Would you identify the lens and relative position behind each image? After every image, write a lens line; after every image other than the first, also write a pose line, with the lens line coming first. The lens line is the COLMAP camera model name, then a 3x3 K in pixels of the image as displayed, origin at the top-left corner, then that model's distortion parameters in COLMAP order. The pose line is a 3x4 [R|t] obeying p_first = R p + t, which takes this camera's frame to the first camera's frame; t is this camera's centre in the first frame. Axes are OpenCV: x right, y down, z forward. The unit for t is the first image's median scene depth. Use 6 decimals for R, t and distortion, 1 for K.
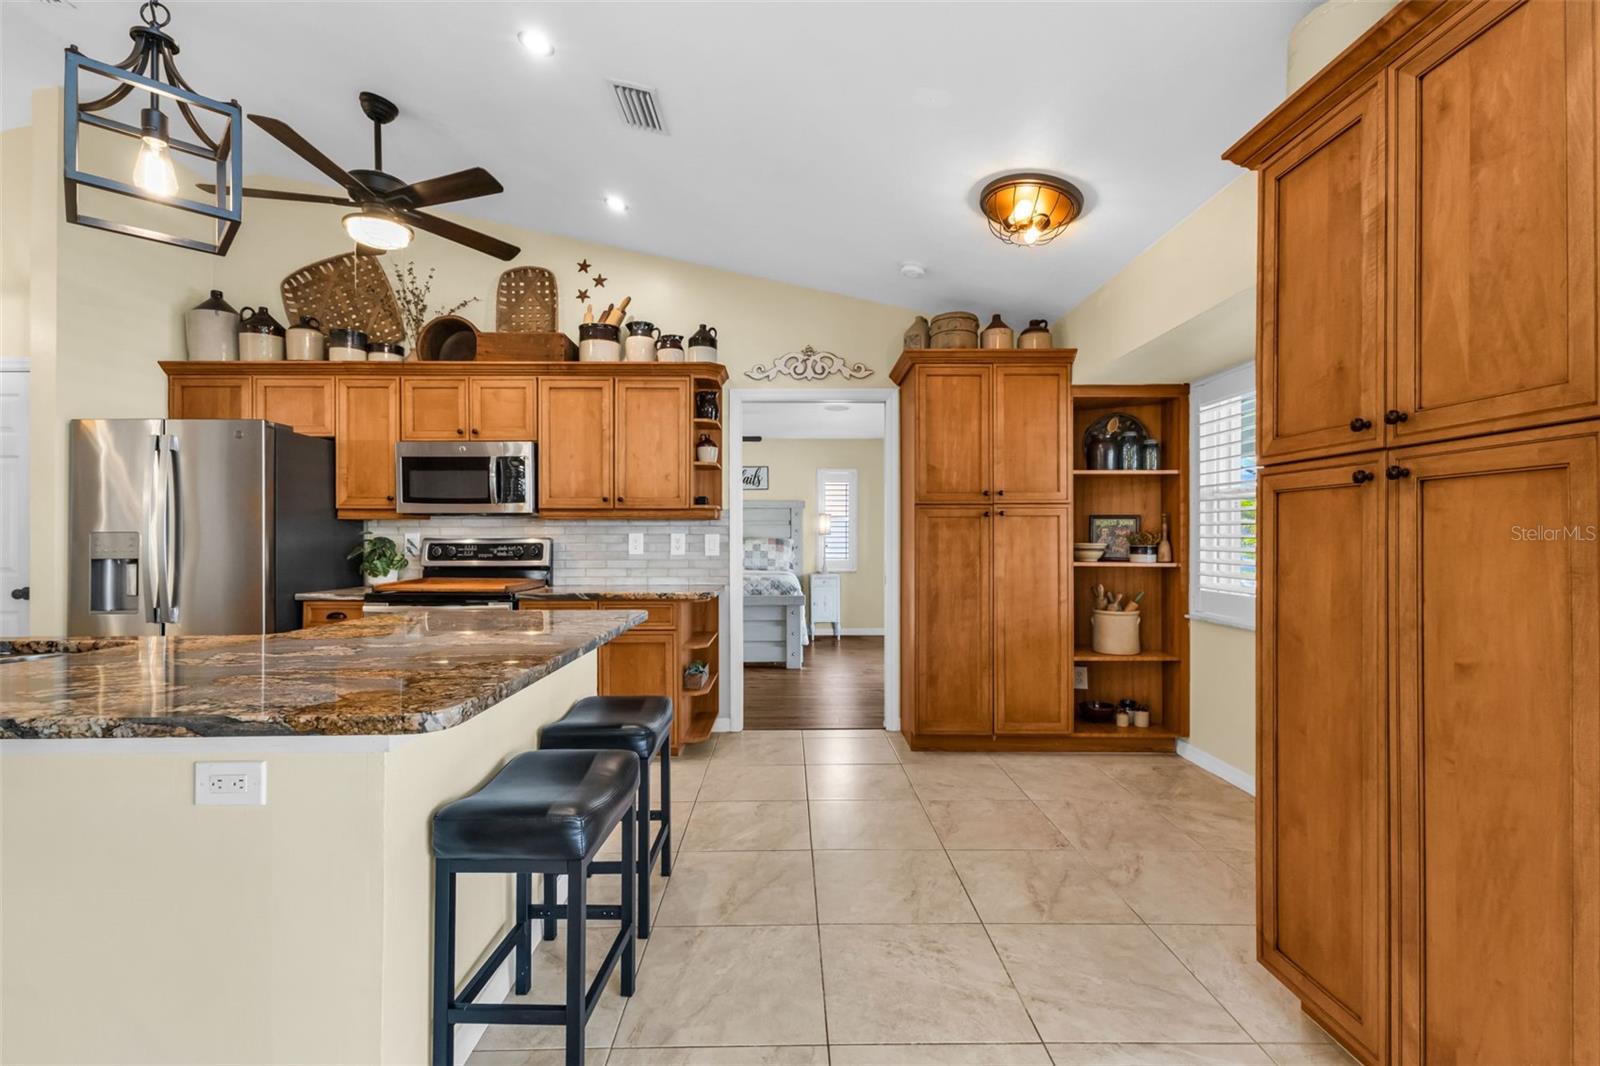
lens RADIAL K [[700.5, 0, 787.2], [0, 700.5, 544.5], [0, 0, 1]] dist [0.011998, -0.003380]
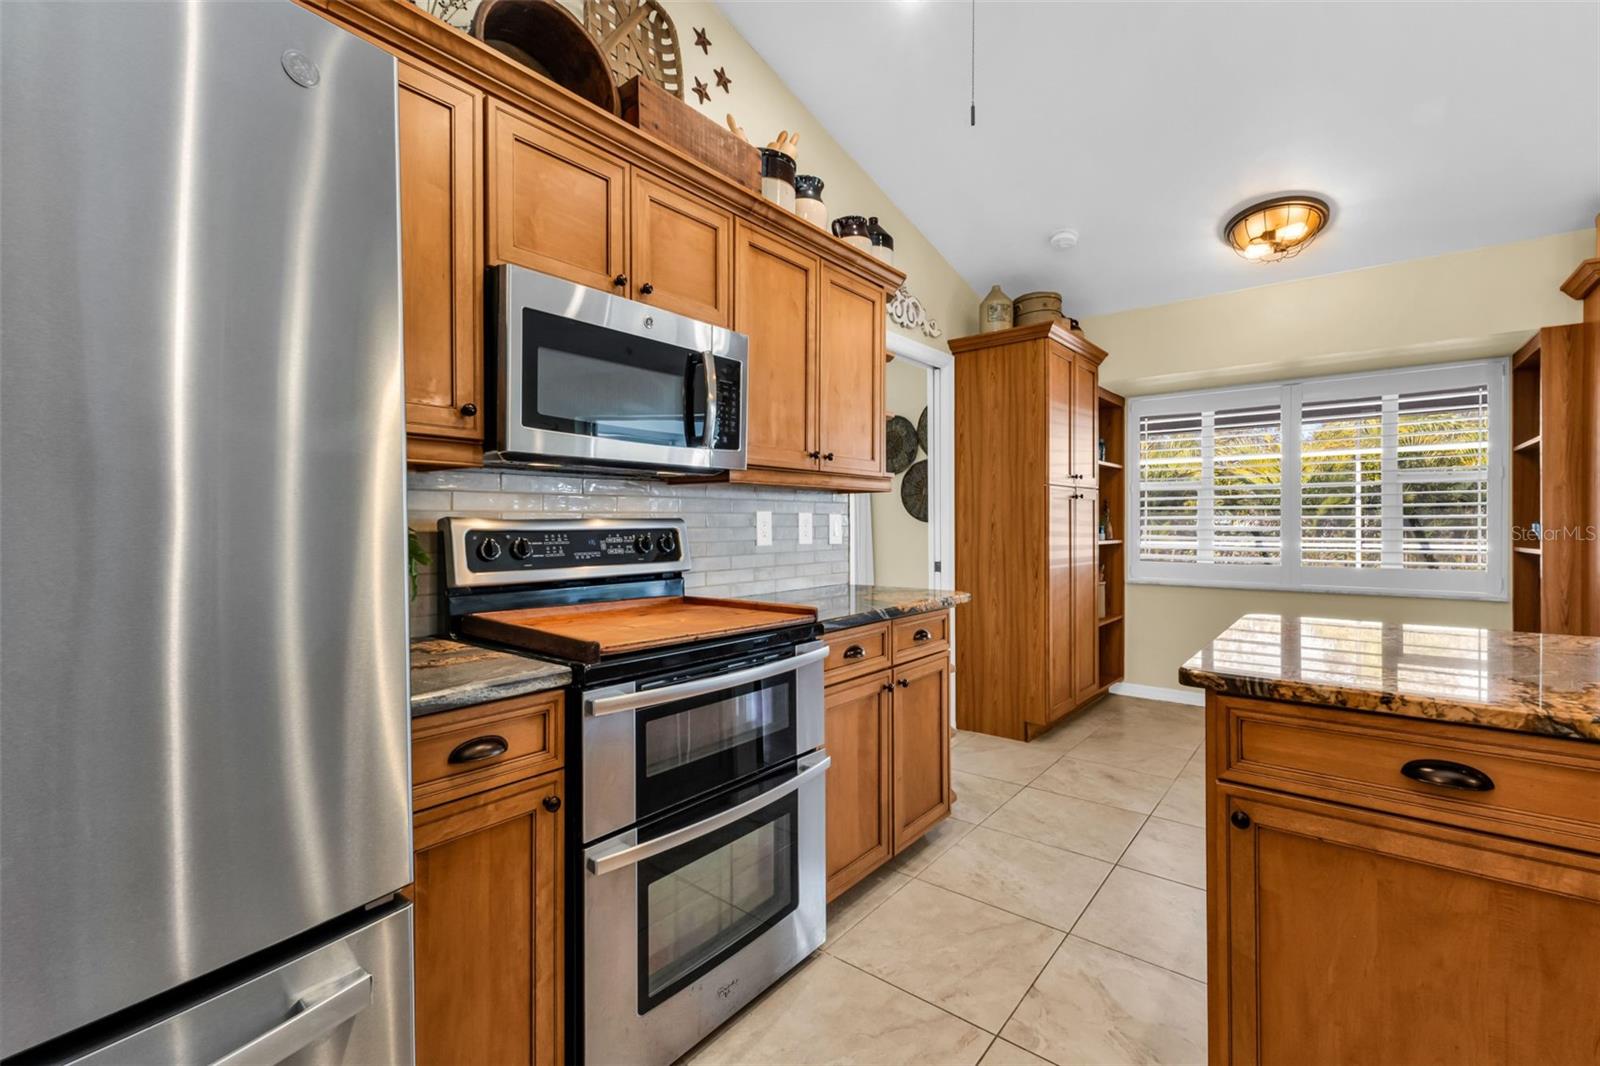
lens RADIAL K [[700.5, 0, 805.0], [0, 700.5, 538.2], [0, 0, 1]] dist [0.011998, -0.003380]
pose [[0.632093, -0.018700, 0.774667, -0.748505], [0.010430, 0.999824, 0.015624, -0.001605], [-0.774823, -0.001796, 0.632176, 0.628499]]
